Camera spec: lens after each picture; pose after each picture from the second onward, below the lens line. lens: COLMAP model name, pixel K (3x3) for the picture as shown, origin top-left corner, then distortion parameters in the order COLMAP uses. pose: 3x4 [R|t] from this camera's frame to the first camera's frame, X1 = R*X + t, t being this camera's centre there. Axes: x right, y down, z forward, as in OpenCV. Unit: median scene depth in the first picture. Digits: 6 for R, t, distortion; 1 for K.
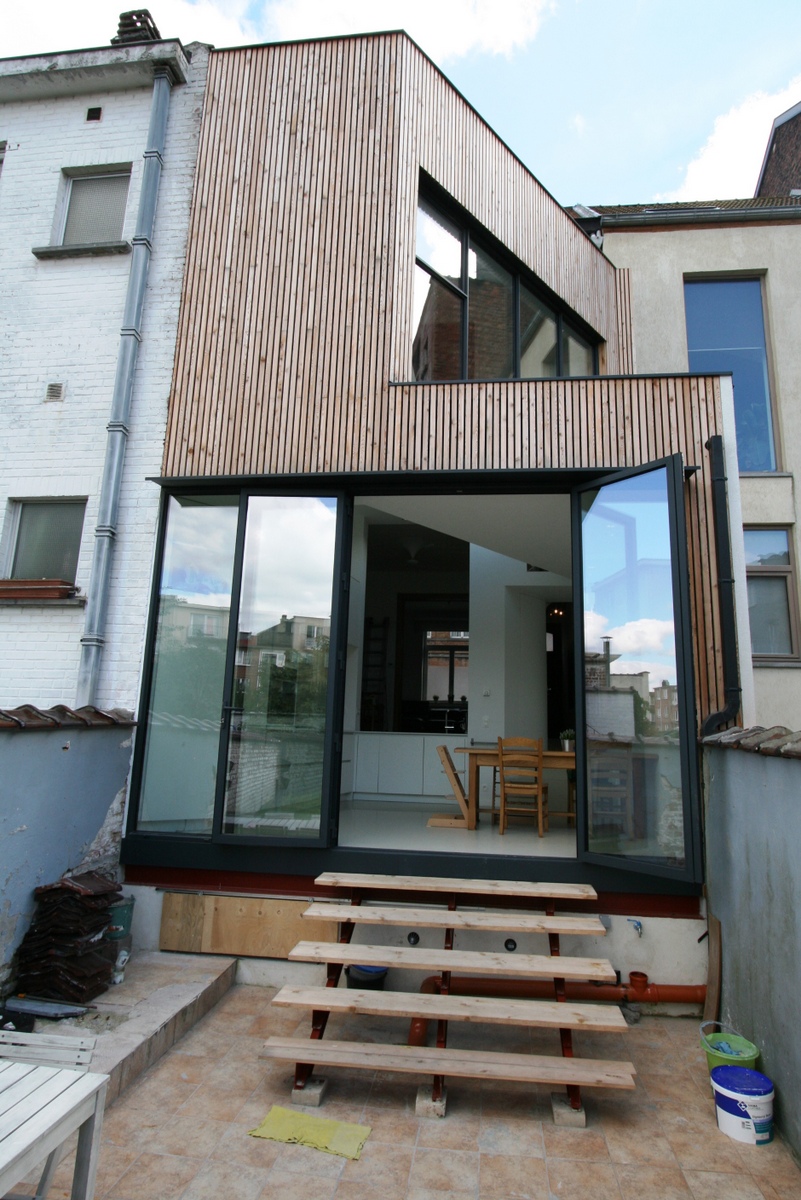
lens RADIAL K [[680.6, 0, 400.5], [0, 680.6, 600.0], [0, 0, 1]] dist [-0.001260, -0.000047]
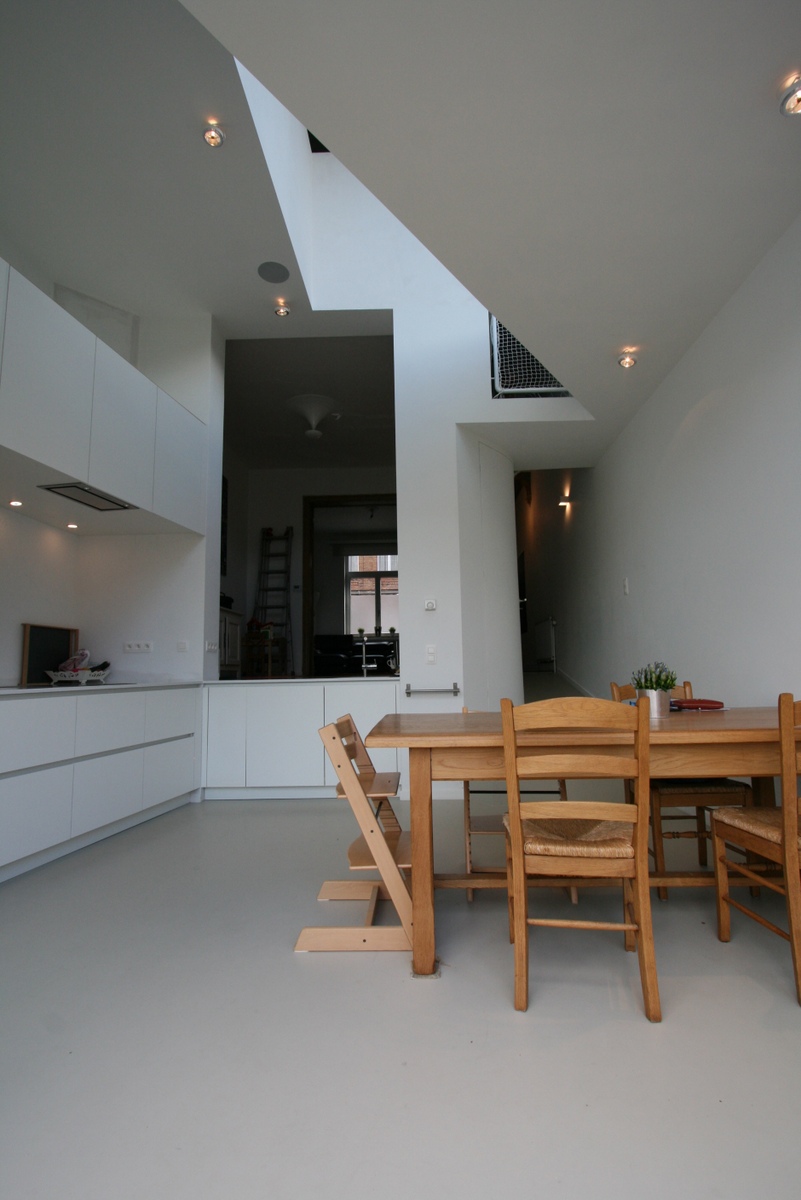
lens RADIAL K [[556.6, 0, 403.5], [0, 556.6, 604.1], [0, 0, 1]] dist [-0.024252, 0.007838]
pose [[0.993090, -0.034979, 0.112019, 0.034563], [0.025898, 0.996335, 0.081526, 0.066242], [-0.114460, -0.078062, 0.990356, 0.365471]]
